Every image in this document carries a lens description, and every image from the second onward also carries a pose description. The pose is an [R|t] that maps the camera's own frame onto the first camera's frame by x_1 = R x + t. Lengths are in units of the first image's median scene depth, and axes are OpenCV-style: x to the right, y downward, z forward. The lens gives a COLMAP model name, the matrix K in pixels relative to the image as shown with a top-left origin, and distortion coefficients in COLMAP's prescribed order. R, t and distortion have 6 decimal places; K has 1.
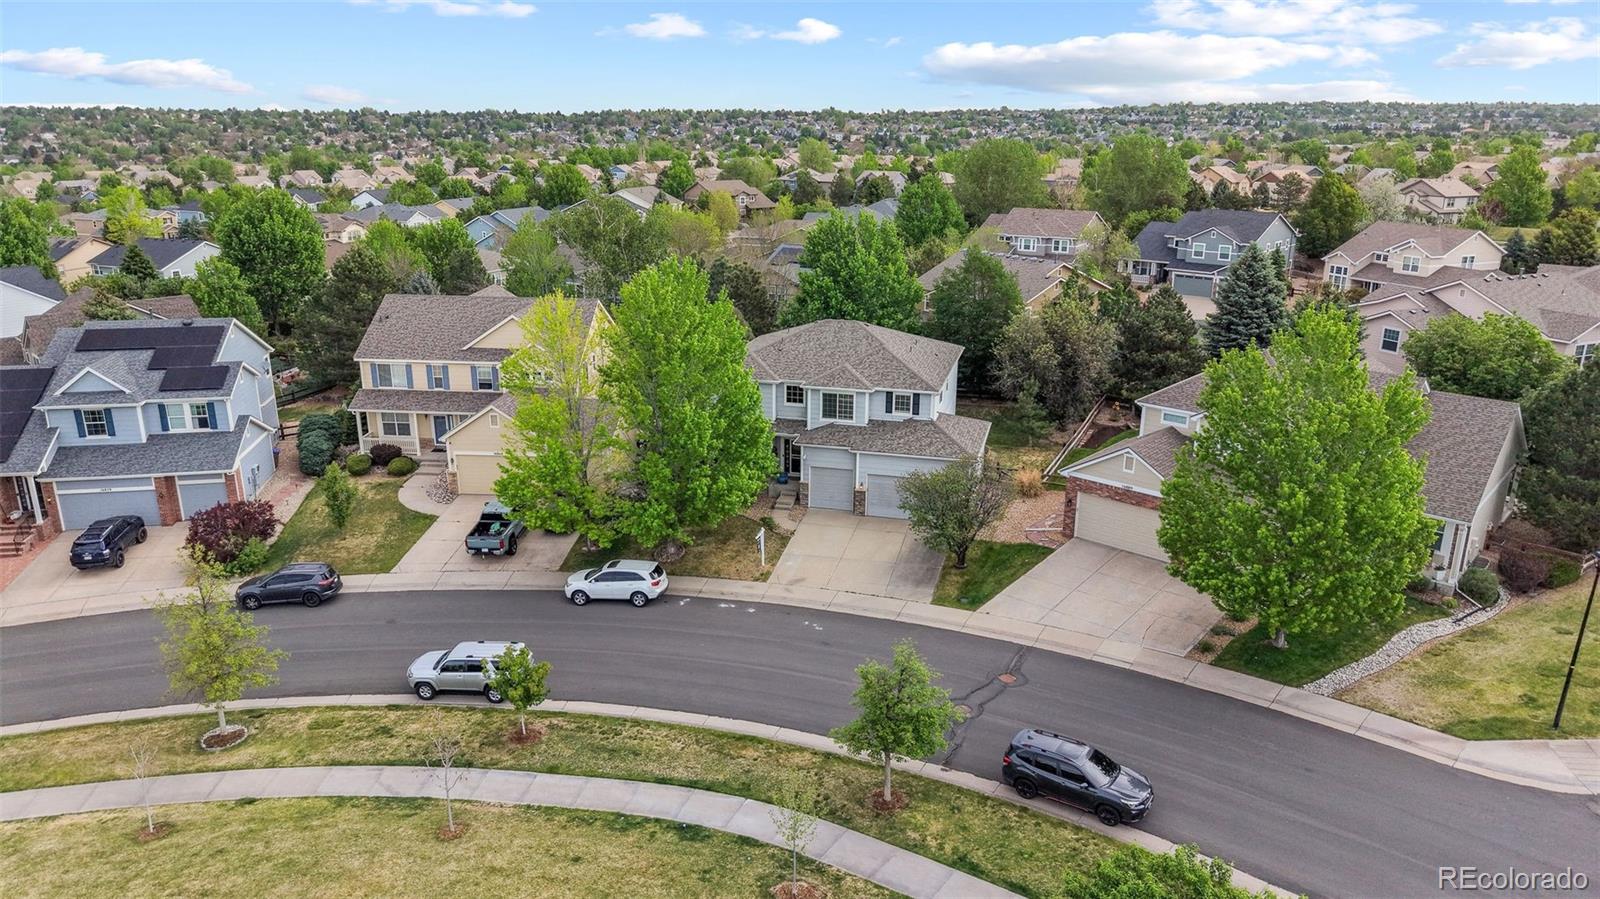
lens RADIAL K [[1103.0, 0, 837.4], [0, 1103.0, 455.6], [0, 0, 1]] dist [0.051196, -0.062467]
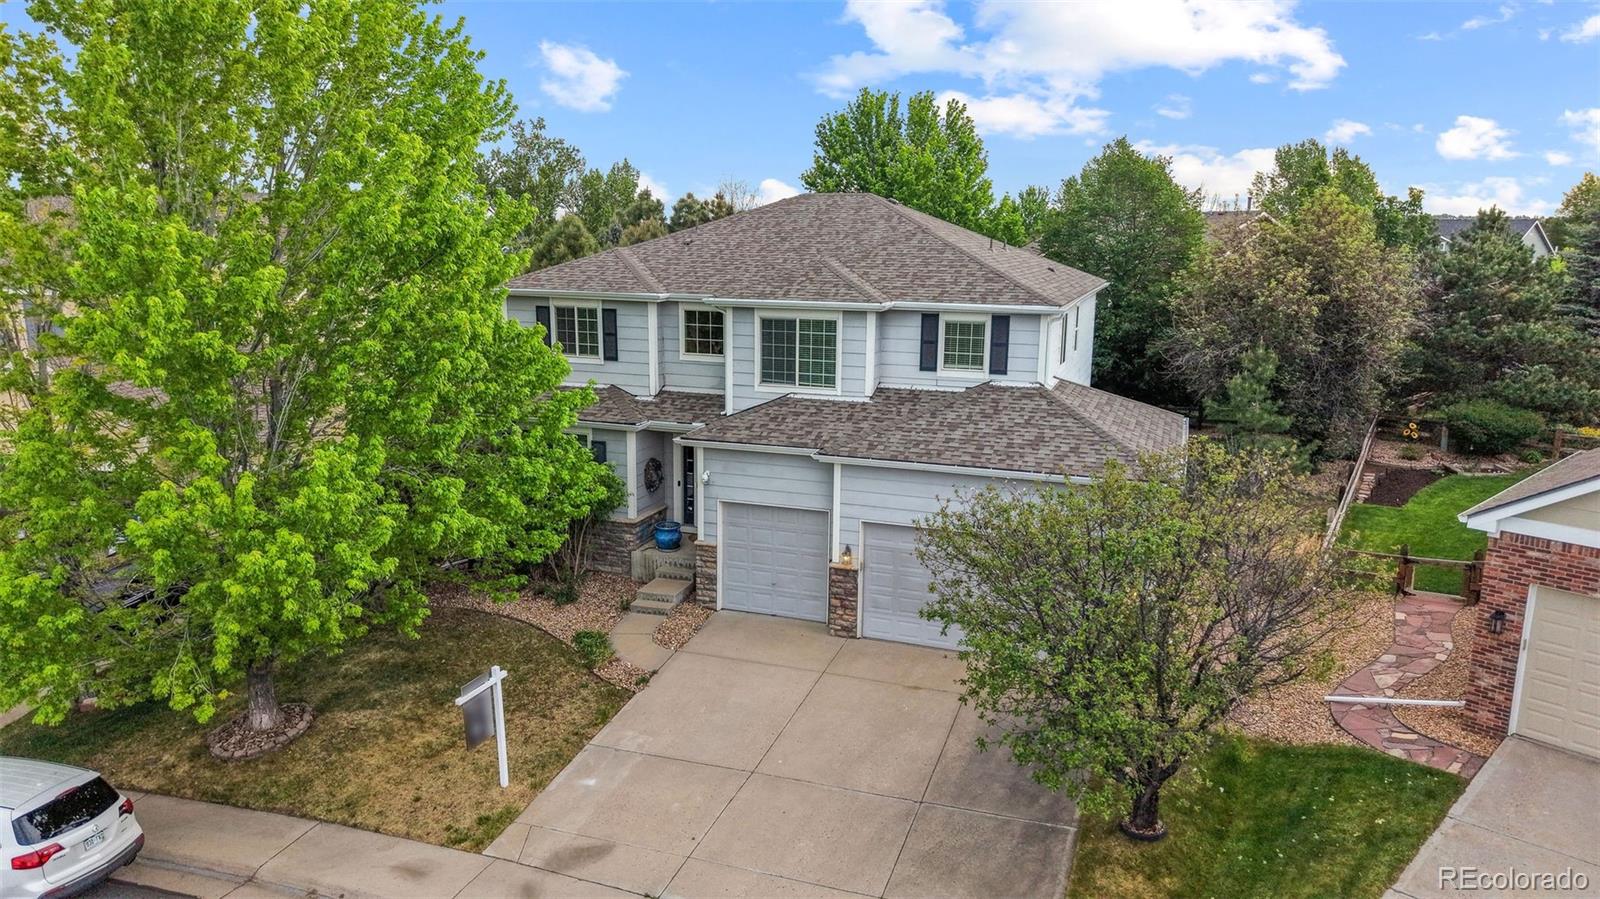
lens RADIAL K [[1103.0, 0, 837.4], [0, 1103.0, 455.6], [0, 0, 1]] dist [0.051196, -0.062467]
pose [[0.996034, 0.022104, -0.086178, 0.049161], [-0.030739, 0.994492, -0.100202, 0.030879], [0.083489, 0.102454, 0.991228, 0.619834]]
